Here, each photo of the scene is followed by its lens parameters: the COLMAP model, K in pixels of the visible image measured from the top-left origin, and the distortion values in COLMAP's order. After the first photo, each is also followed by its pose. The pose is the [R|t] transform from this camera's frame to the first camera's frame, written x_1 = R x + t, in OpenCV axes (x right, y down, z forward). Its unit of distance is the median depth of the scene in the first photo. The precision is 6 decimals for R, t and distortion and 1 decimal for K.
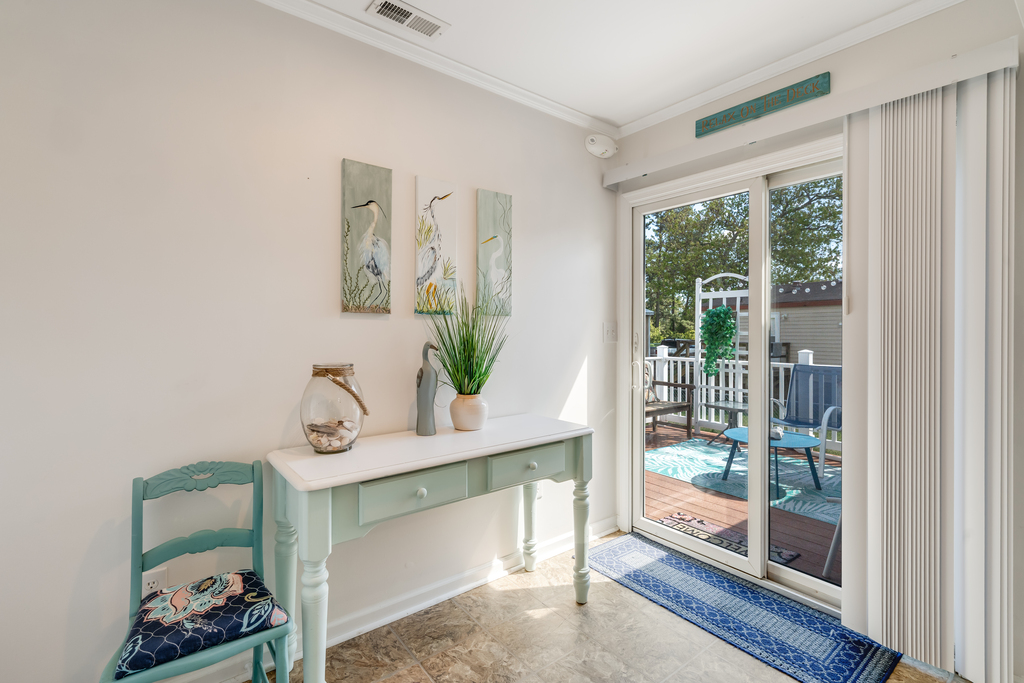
lens RADIAL K [[471.5, 0, 511.9], [0, 471.5, 330.9], [0, 0, 1]] dist [0.000912, 0.000065]
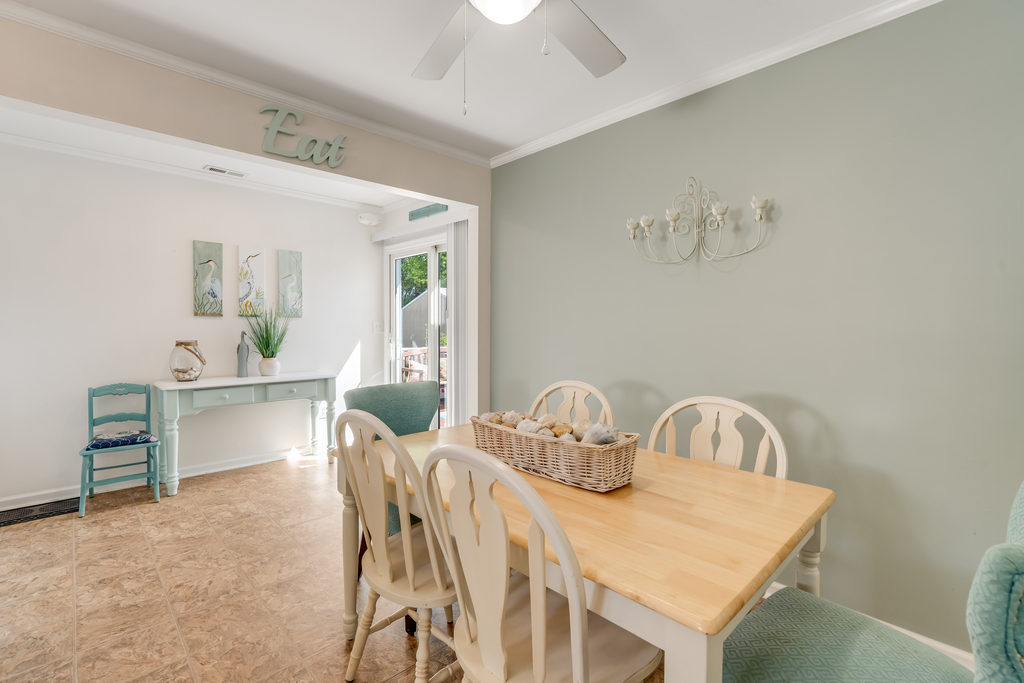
lens RADIAL K [[463.4, 0, 512.0], [0, 463.4, 341.5], [0, 0, 1]] dist [-0.000419, -0.000217]
pose [[0.994719, 0.000040, 0.102638, 0.760402], [-0.003159, 0.999538, 0.030219, 0.005730], [-0.102589, -0.030383, 0.994260, -1.077825]]
